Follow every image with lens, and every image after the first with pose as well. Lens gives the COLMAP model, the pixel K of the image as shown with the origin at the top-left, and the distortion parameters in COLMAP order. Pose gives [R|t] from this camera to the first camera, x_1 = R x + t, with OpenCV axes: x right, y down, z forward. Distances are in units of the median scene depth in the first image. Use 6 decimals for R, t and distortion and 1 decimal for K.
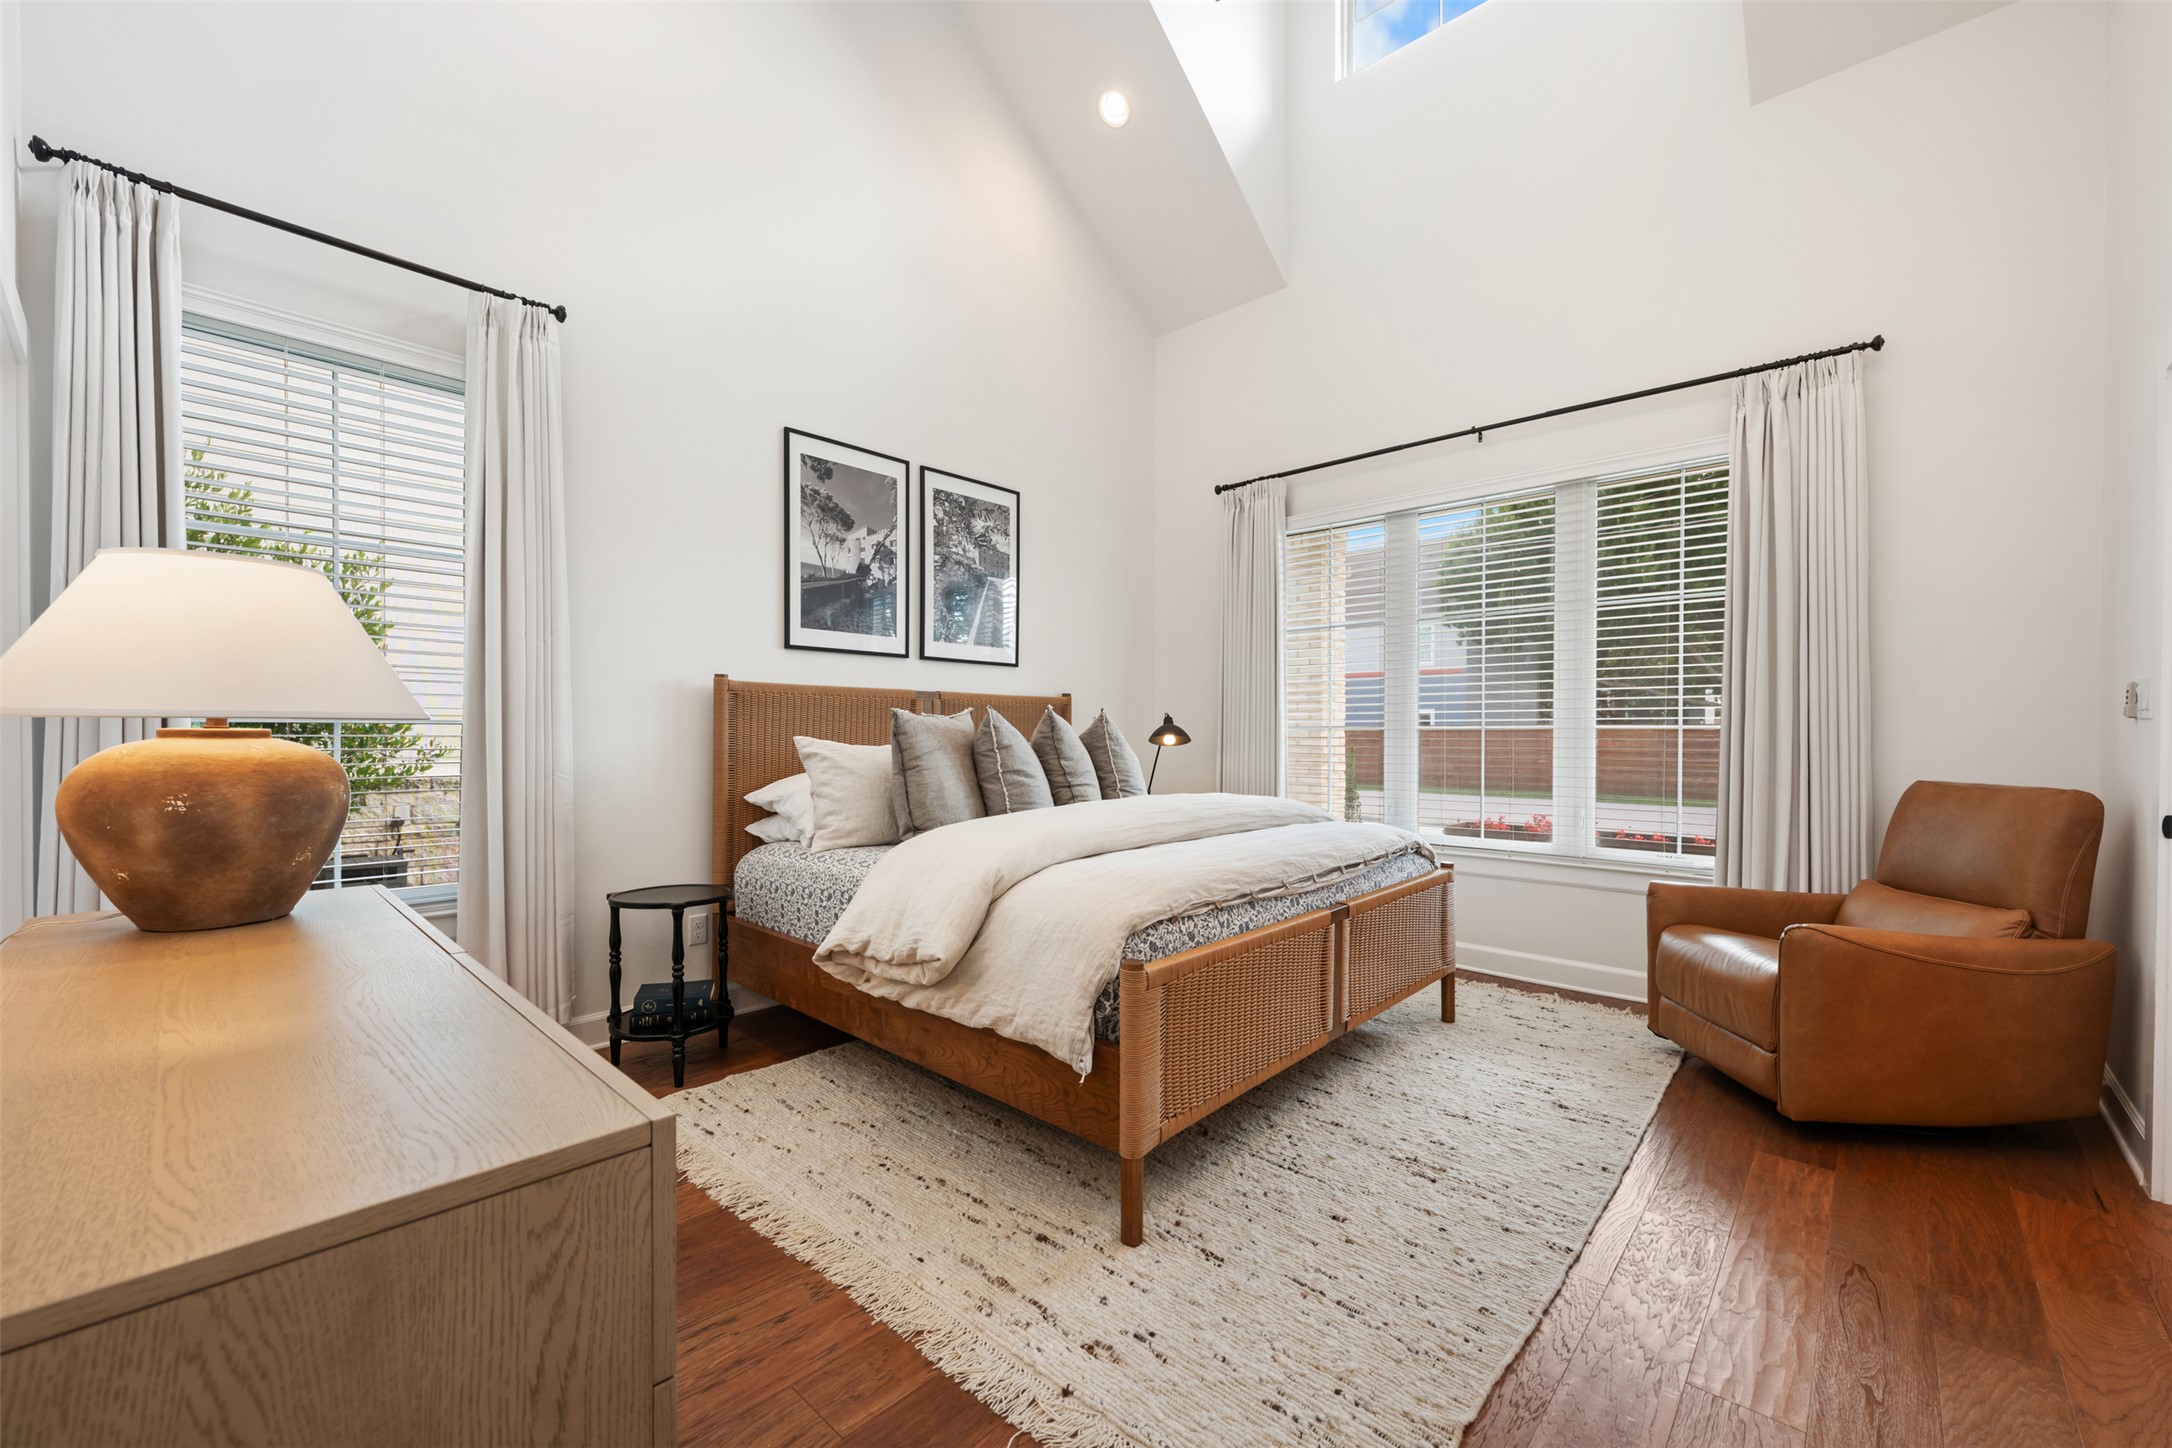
lens RADIAL K [[864.0, 0, 1086.5], [0, 864.0, 743.2], [0, 0, 1]] dist [-0.003221, -0.000261]
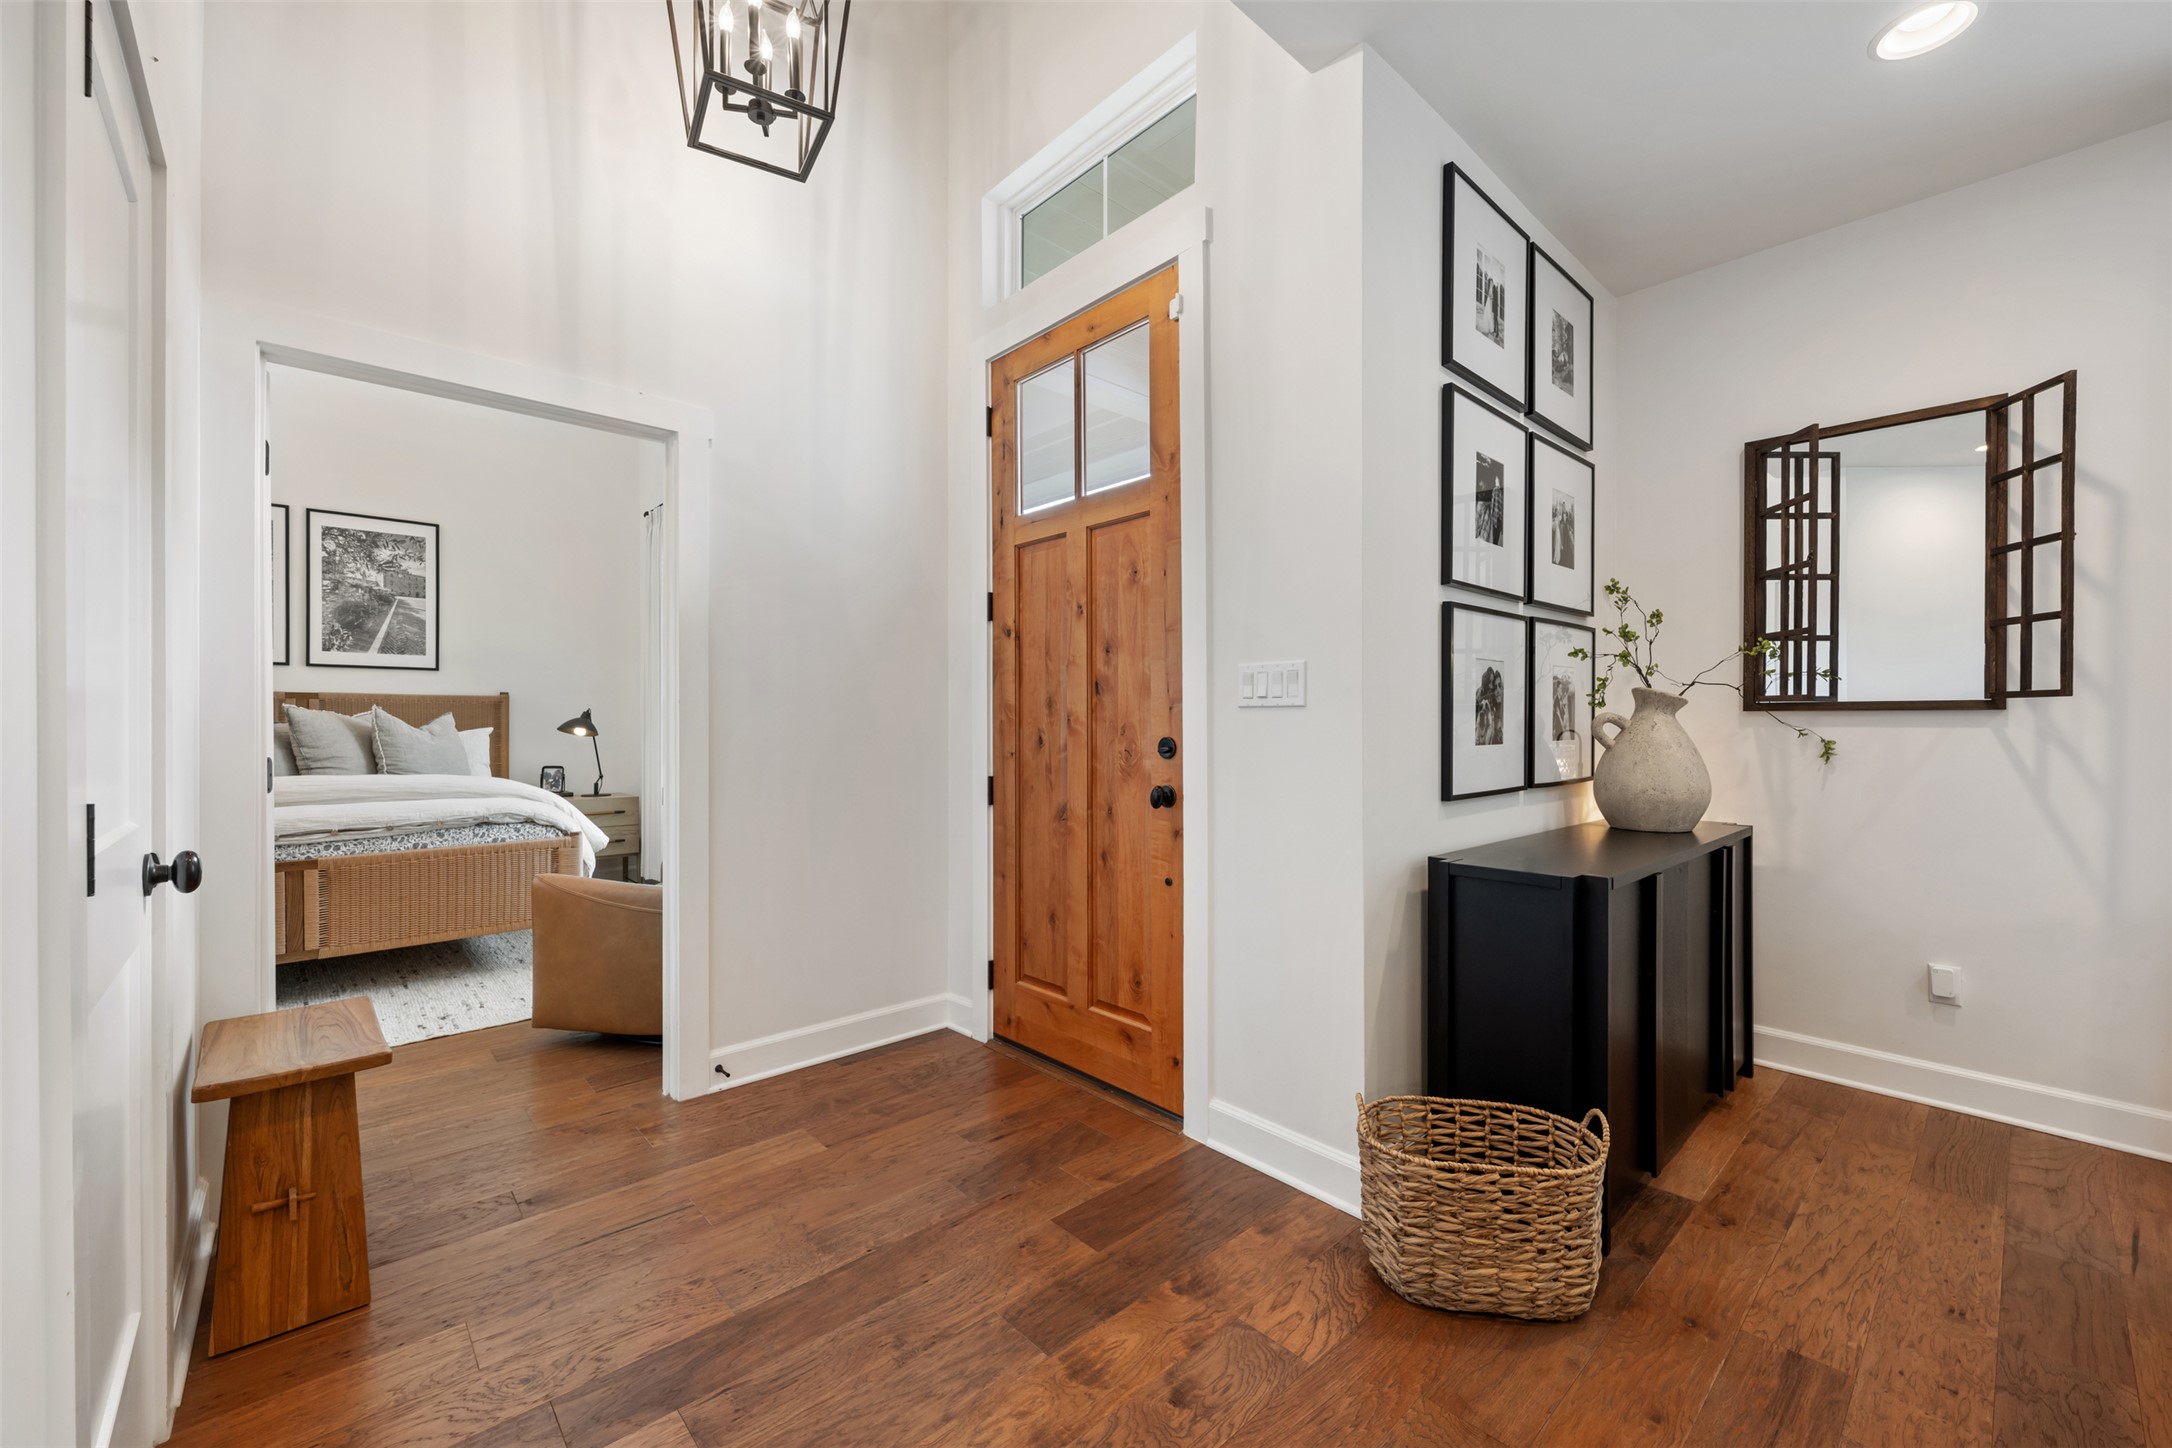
lens RADIAL K [[850.3, 0, 1077.6], [0, 850.3, 726.5], [0, 0, 1]] dist [-0.000805, 0.000002]
pose [[0.996269, -0.004601, -0.086179, 1.058148], [0.003725, 0.999940, -0.010327, 0.004929], [0.086221, 0.009968, 0.996226, -0.108446]]
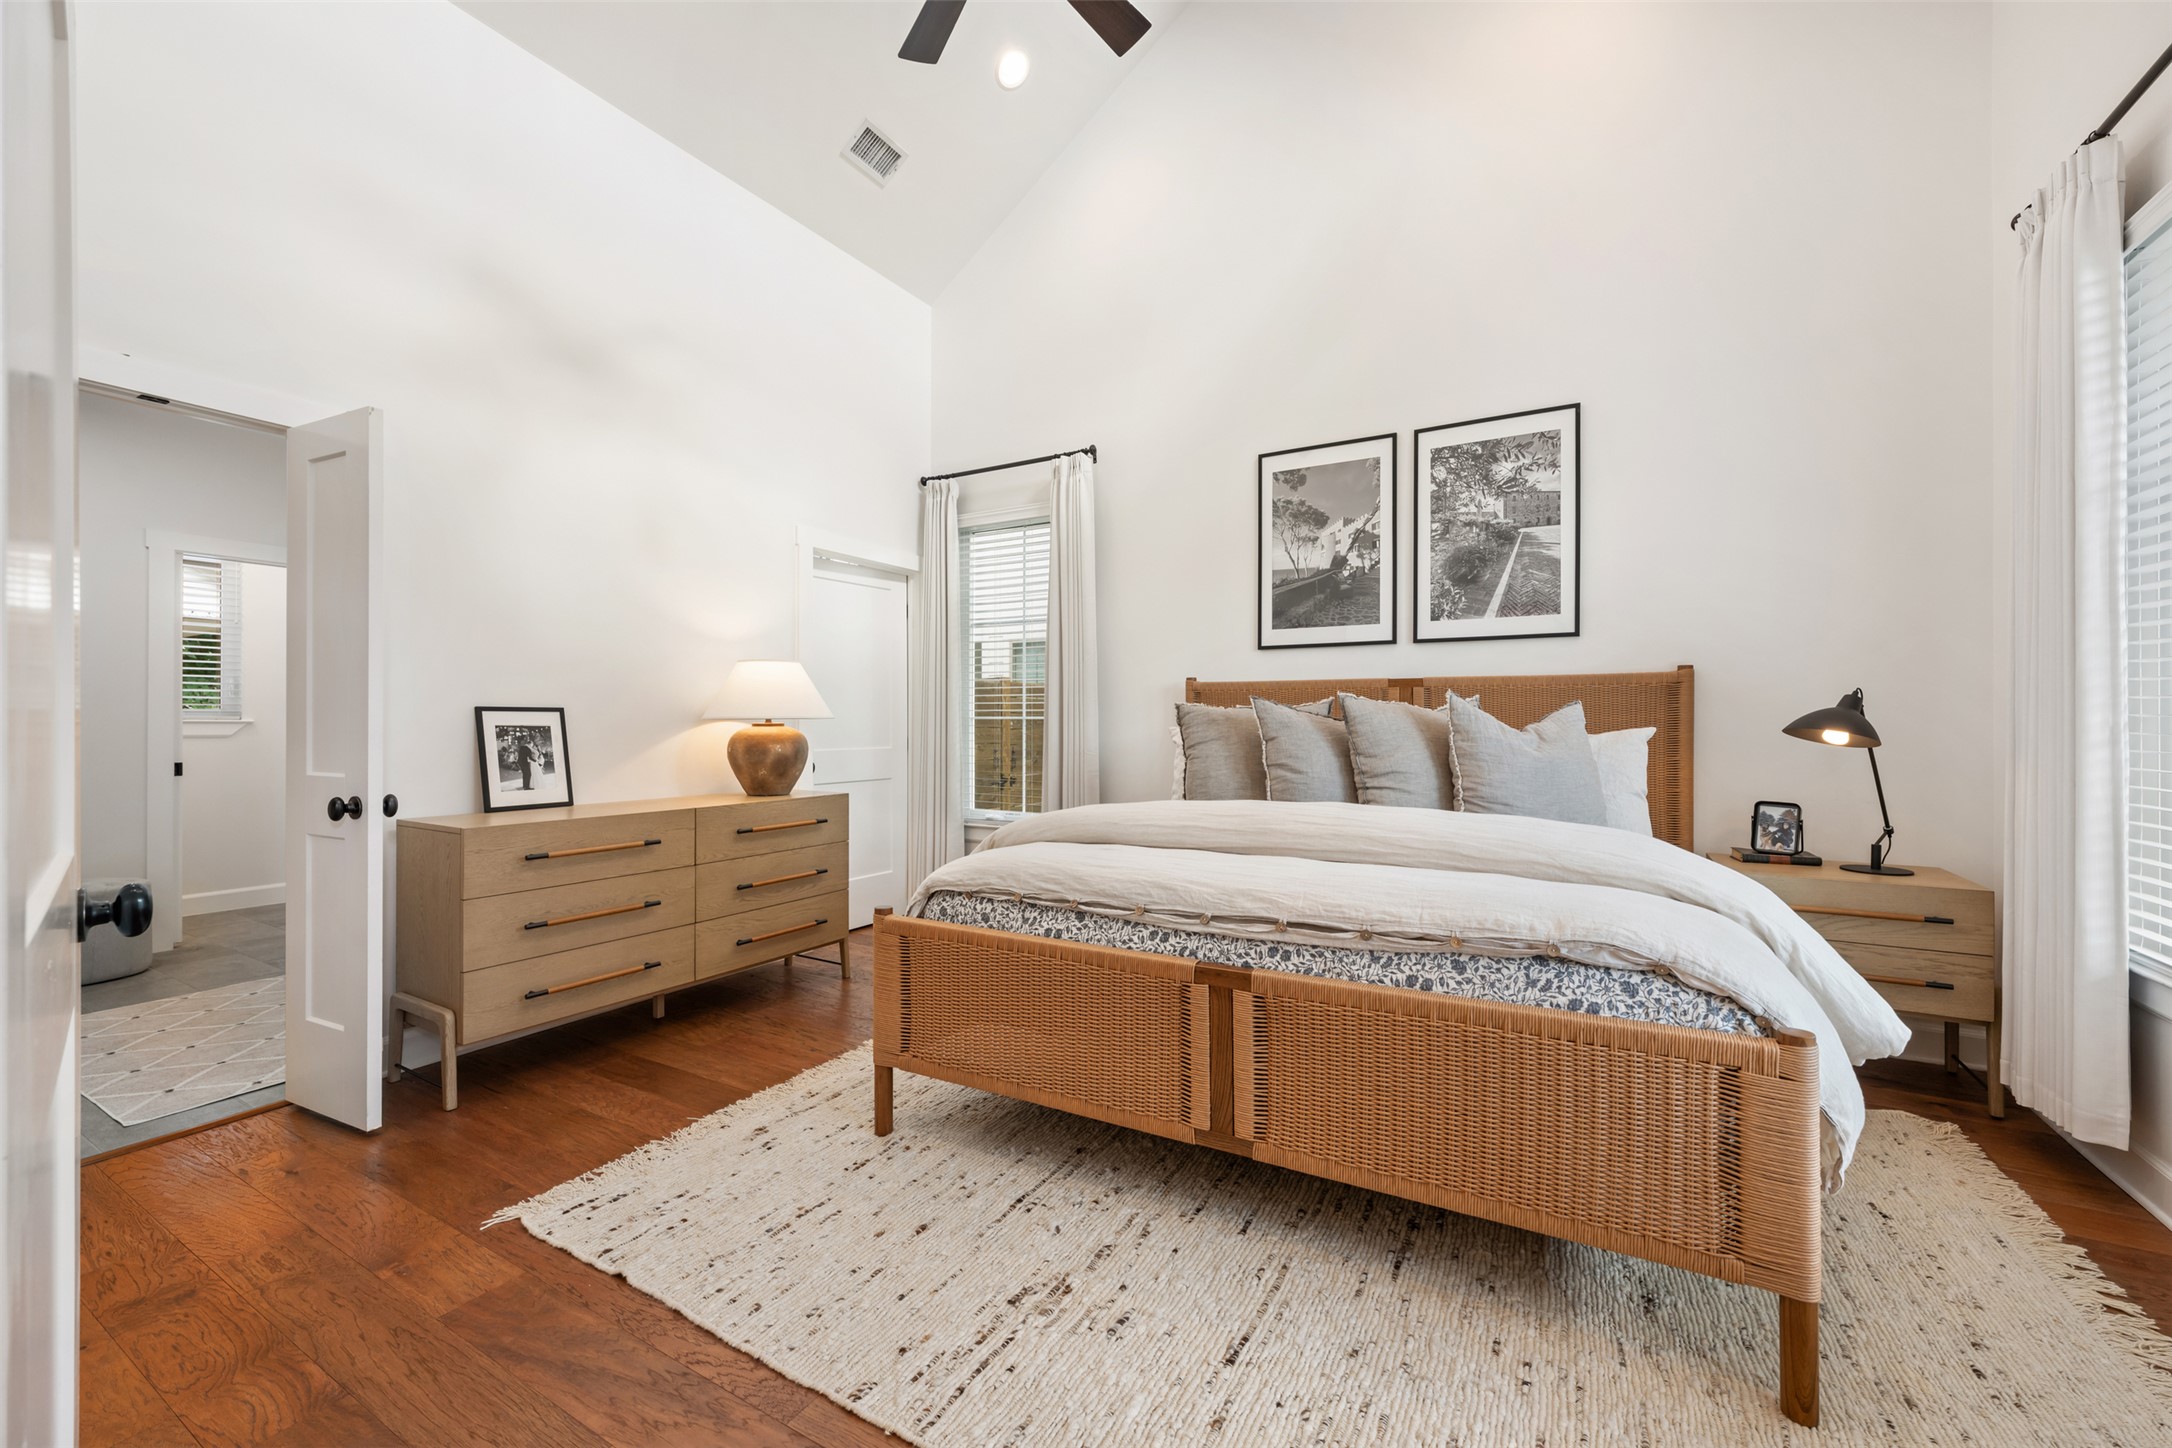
lens RADIAL K [[858.7, 0, 1082.1], [0, 858.7, 721.8], [0, 0, 1]] dist [-0.000242, 0.000396]
pose [[0.214898, -0.003309, -0.976631, 0.651037], [-0.011585, 0.999915, -0.005937, -0.005469], [0.976568, 0.012590, 0.214841, 0.494676]]
